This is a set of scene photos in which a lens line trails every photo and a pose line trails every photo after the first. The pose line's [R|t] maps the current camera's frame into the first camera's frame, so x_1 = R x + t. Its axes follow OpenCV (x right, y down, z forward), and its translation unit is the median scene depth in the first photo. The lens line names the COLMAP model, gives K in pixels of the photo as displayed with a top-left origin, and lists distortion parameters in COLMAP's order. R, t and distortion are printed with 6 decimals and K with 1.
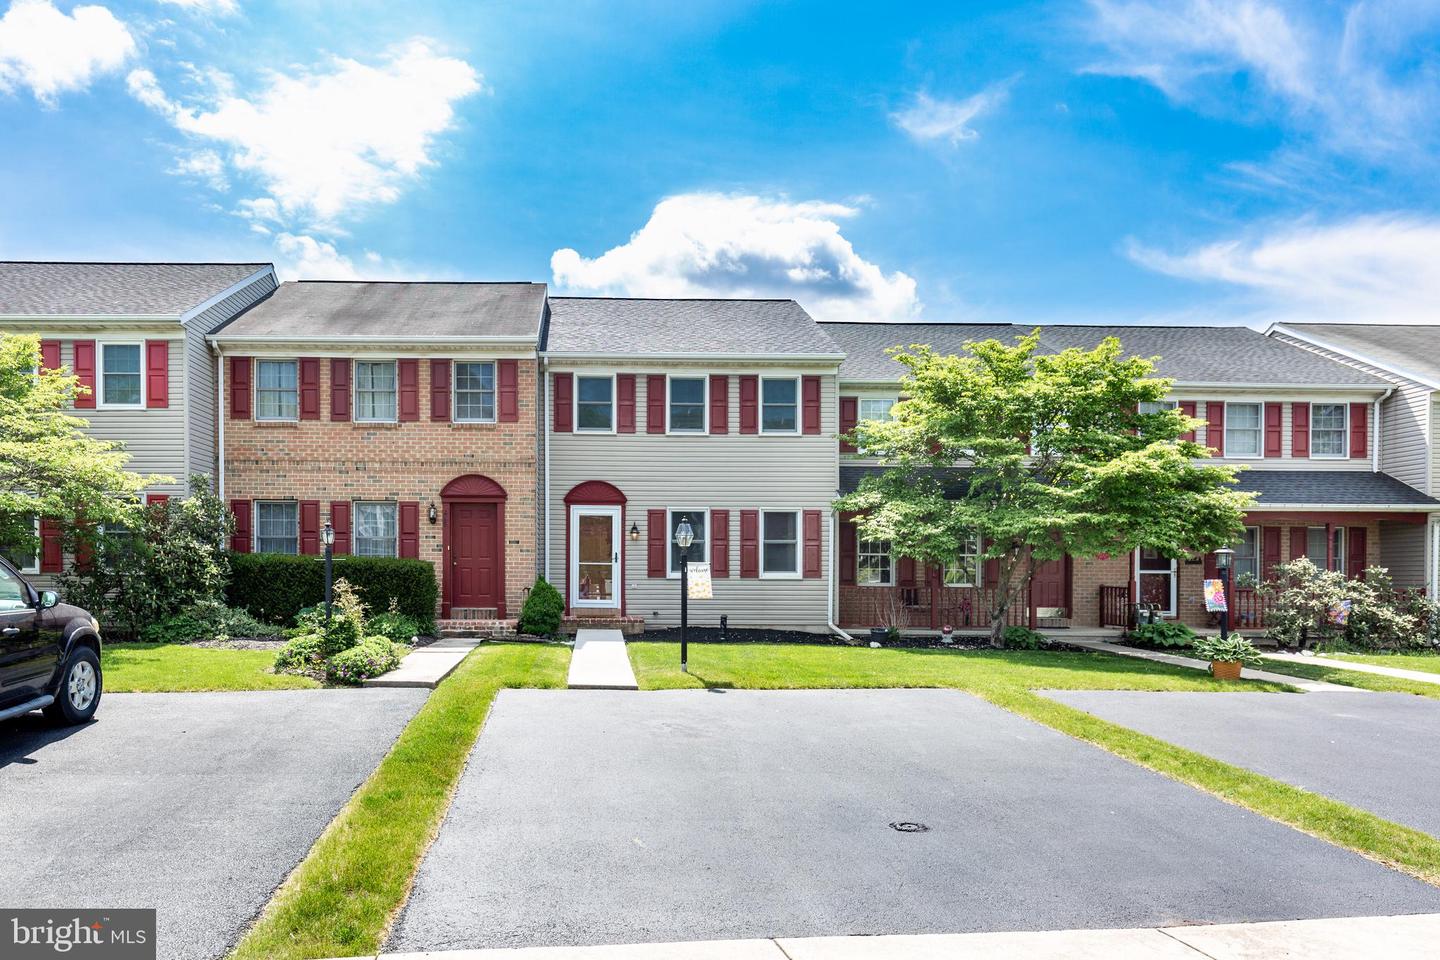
lens RADIAL K [[981.5, 0, 720.0], [0, 981.5, 480.0], [0, 0, 1]] dist [-0.001013, -0.000167]
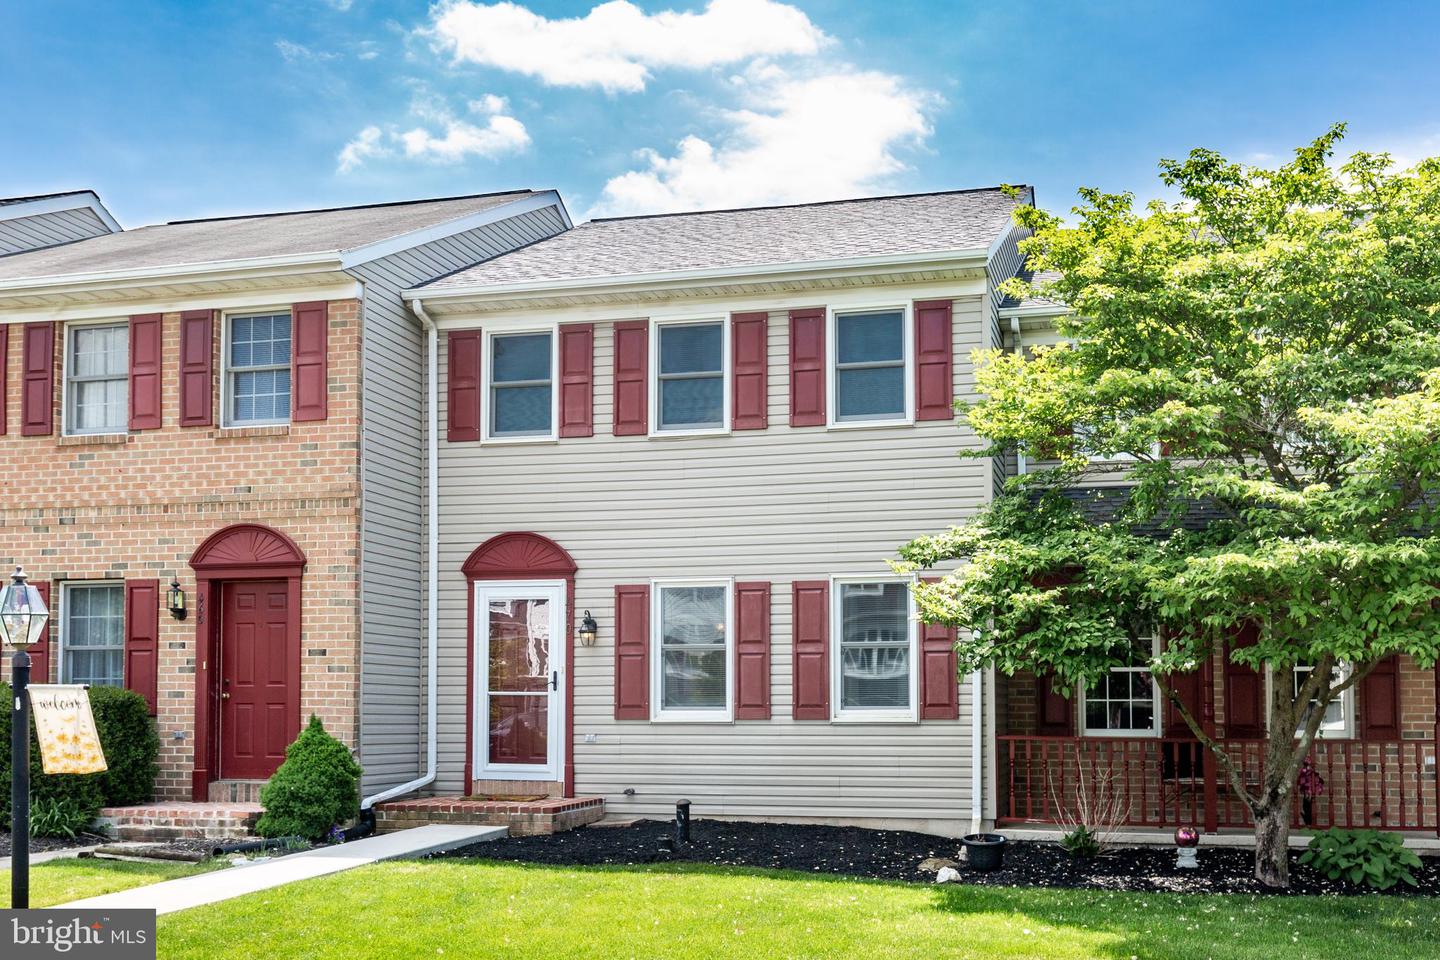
lens RADIAL K [[1571.9, 0, 719.6], [0, 1571.9, 506.8], [0, 0, 1]] dist [0.004061, 0.004965]
pose [[0.965727, -0.038603, -0.256674, 0.189850], [0.029385, 0.998781, -0.039651, 0.023484], [0.257892, 0.030749, 0.965684, 0.230708]]
